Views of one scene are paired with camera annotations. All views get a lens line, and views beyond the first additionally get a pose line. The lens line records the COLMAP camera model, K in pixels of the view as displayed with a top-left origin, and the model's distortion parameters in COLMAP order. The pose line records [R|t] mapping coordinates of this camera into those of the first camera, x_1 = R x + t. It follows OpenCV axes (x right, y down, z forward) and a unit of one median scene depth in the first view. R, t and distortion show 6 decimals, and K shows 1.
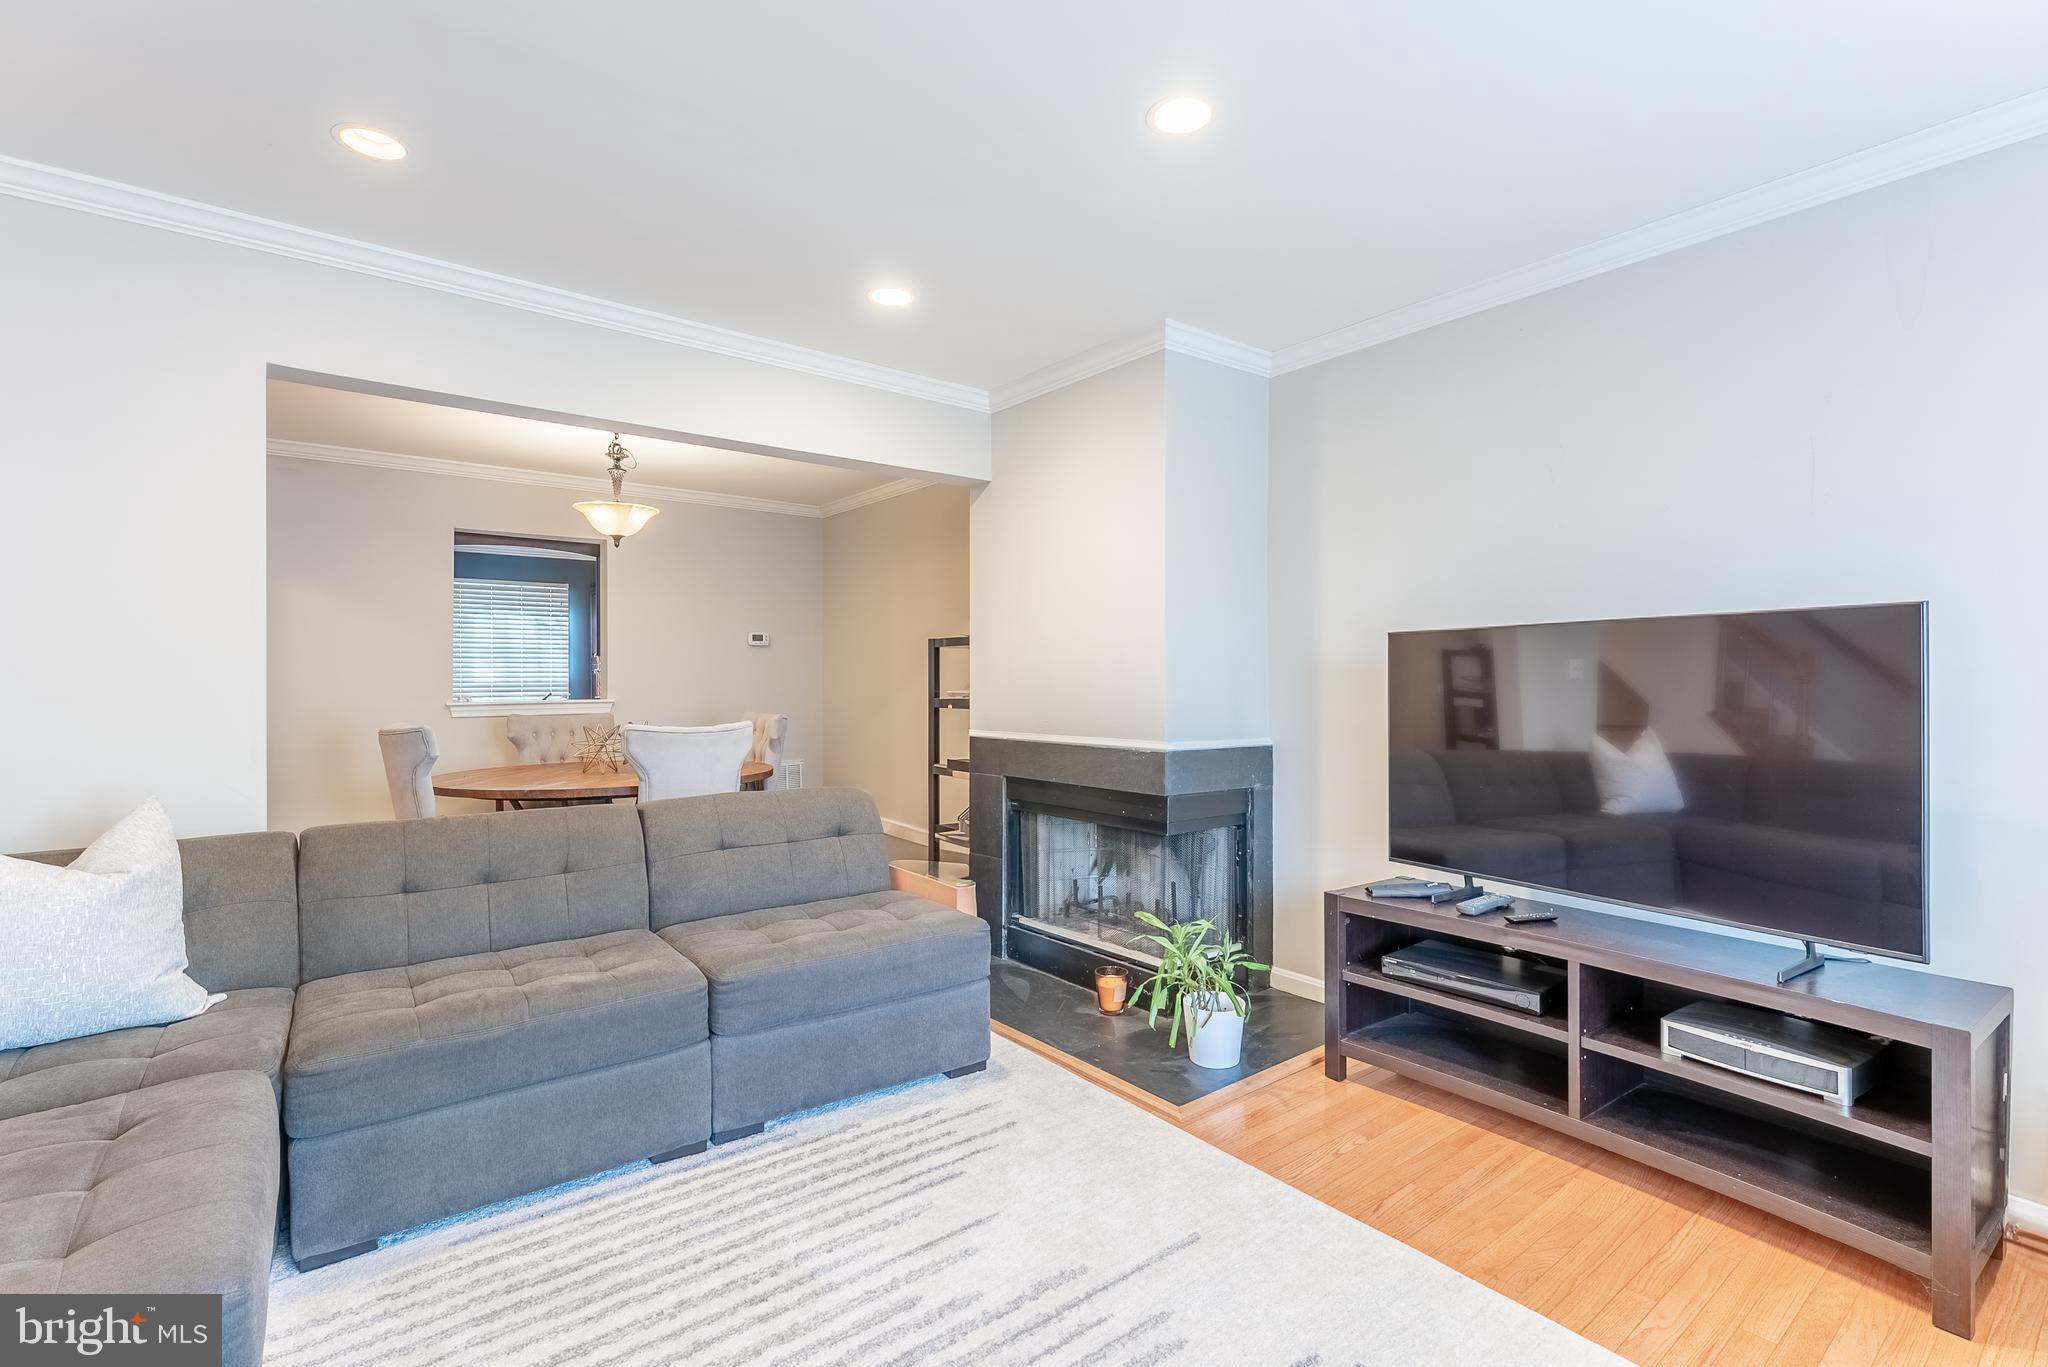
lens RADIAL K [[950.0, 0, 1024.0], [0, 950.0, 683.5], [0, 0, 1]] dist [-0.000231, 0.000039]
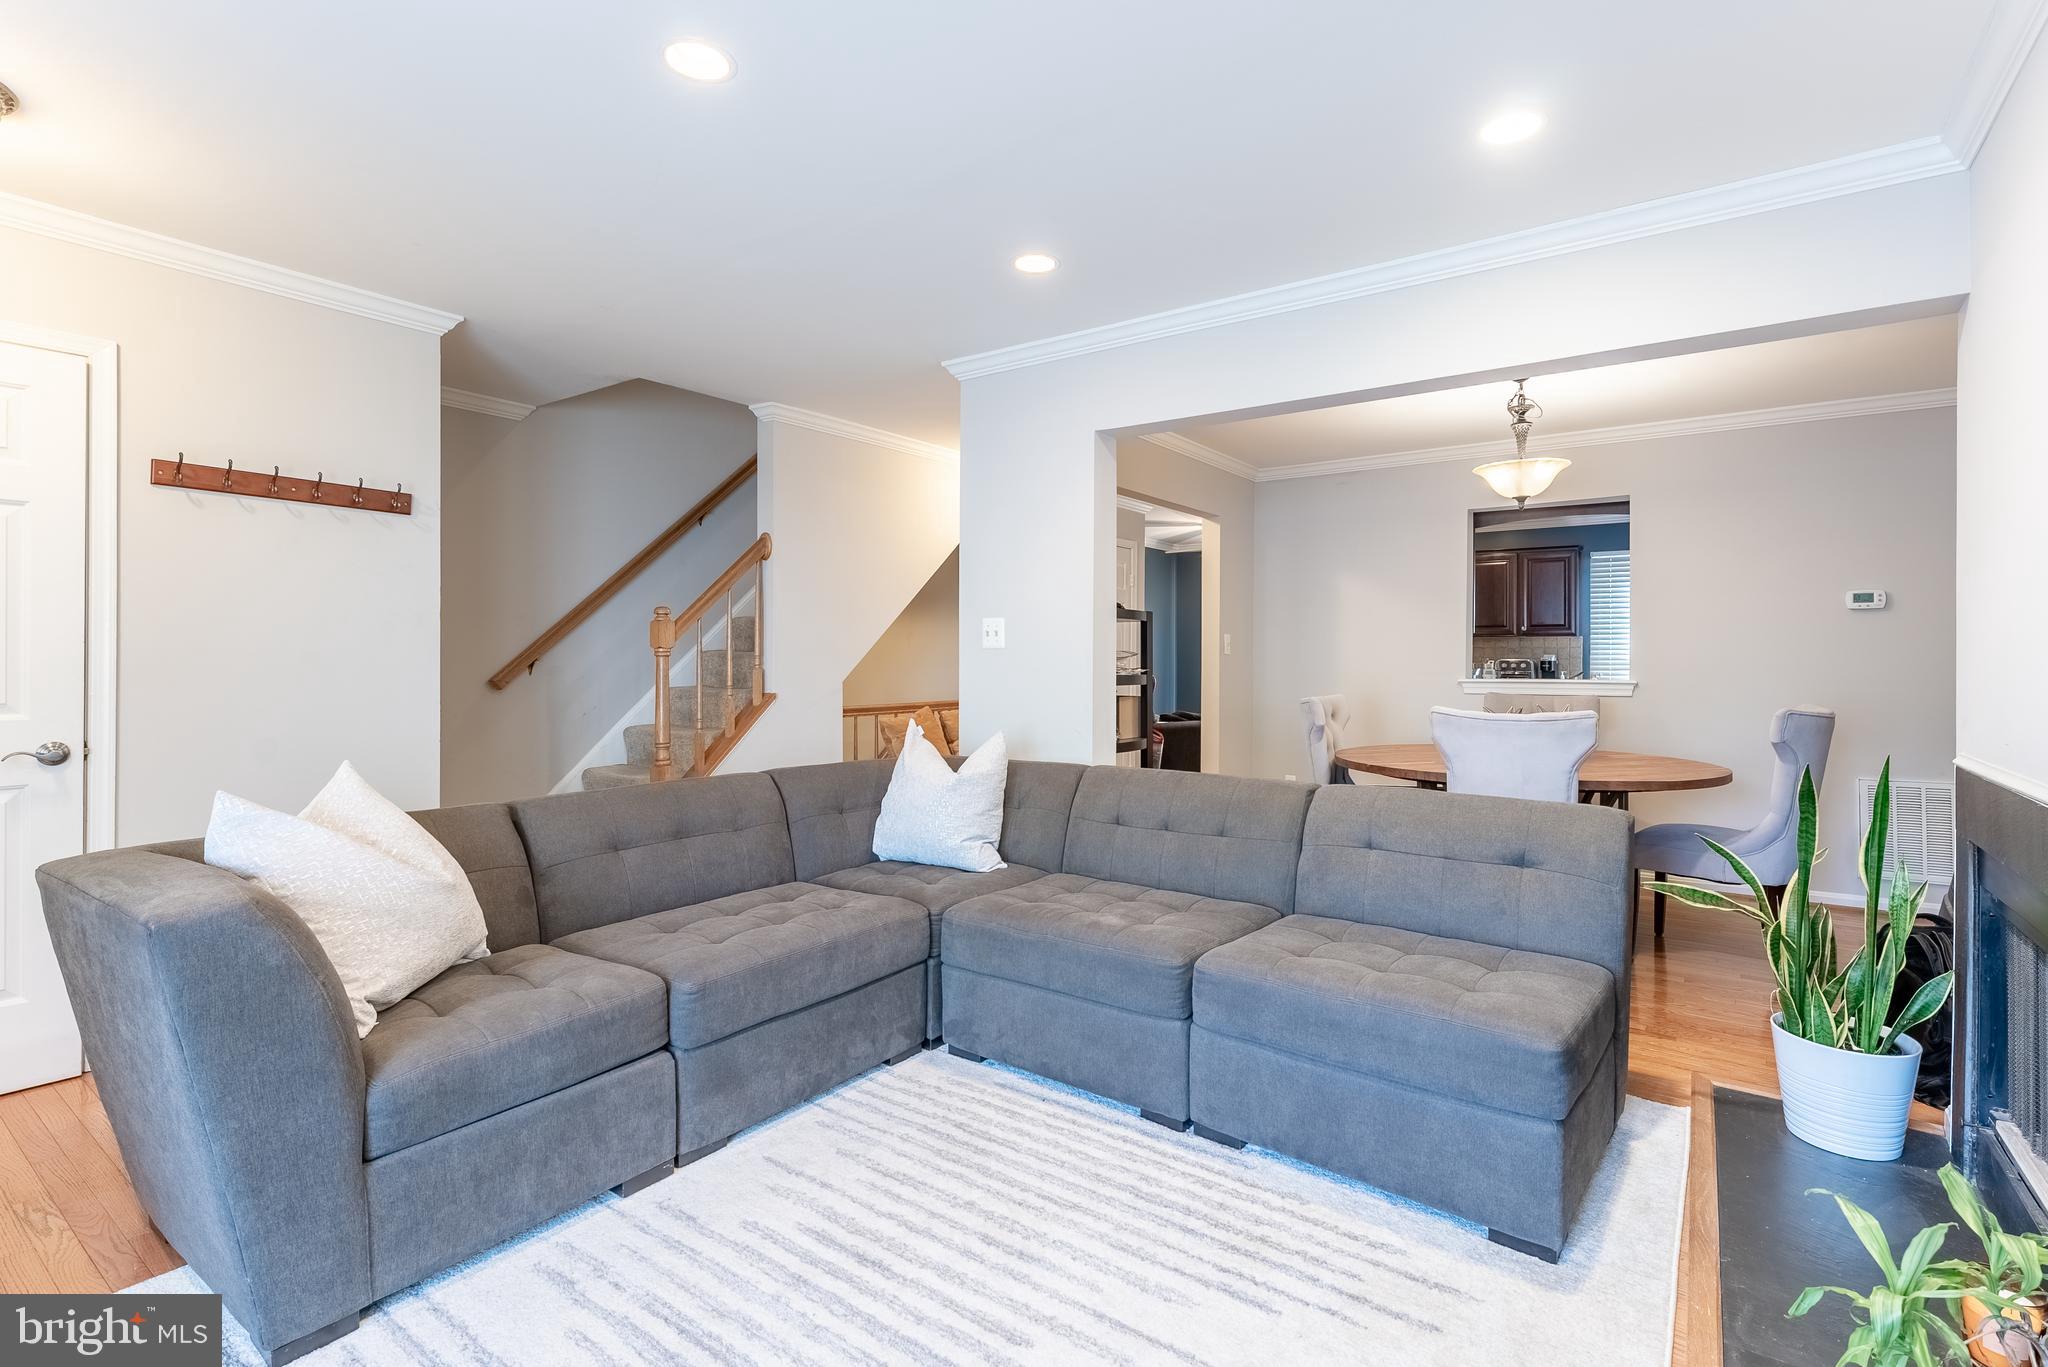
lens RADIAL K [[948.9, 0, 1020.4], [0, 948.9, 655.6], [0, 0, 1]] dist [-0.000683, 0.000092]
pose [[0.270201, 0.000941, -0.962804, 0.568694], [-0.005901, 0.999982, -0.000678, -0.004502], [0.962786, 0.005865, 0.270202, 0.562449]]
